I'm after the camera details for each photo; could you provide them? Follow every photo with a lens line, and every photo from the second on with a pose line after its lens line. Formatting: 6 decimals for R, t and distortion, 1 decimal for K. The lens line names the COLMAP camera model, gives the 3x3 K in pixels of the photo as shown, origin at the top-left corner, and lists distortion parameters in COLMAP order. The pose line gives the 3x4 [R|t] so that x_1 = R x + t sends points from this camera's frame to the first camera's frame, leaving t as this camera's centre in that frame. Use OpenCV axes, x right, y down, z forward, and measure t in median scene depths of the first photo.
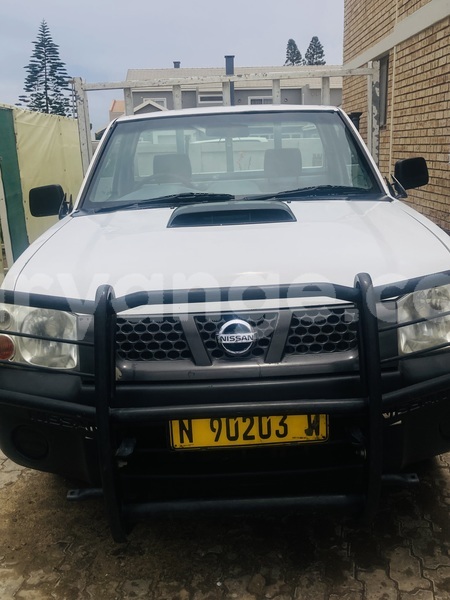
lens RADIAL K [[609.8, 0, 225.0], [0, 609.8, 300.0], [0, 0, 1]] dist [0.018803, -0.018756]
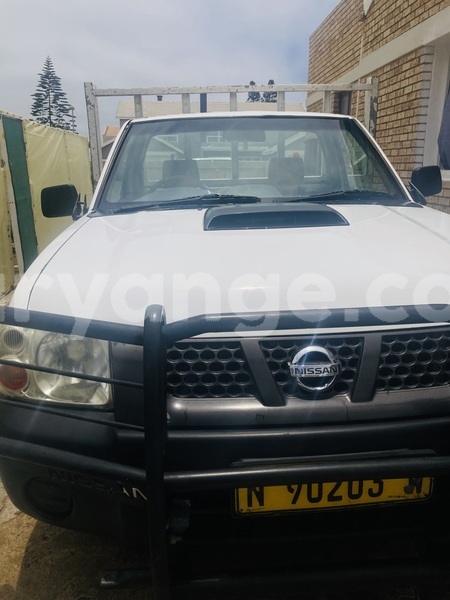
lens RADIAL K [[486.8, 0, 229.0], [0, 486.8, 299.6], [0, 0, 1]] dist [0.009141, 0.009657]
pose [[0.997615, 0.007550, 0.068610, -0.087625], [-0.008764, 0.999810, 0.017422, -0.024944], [-0.068465, -0.017982, 0.997491, 0.238575]]
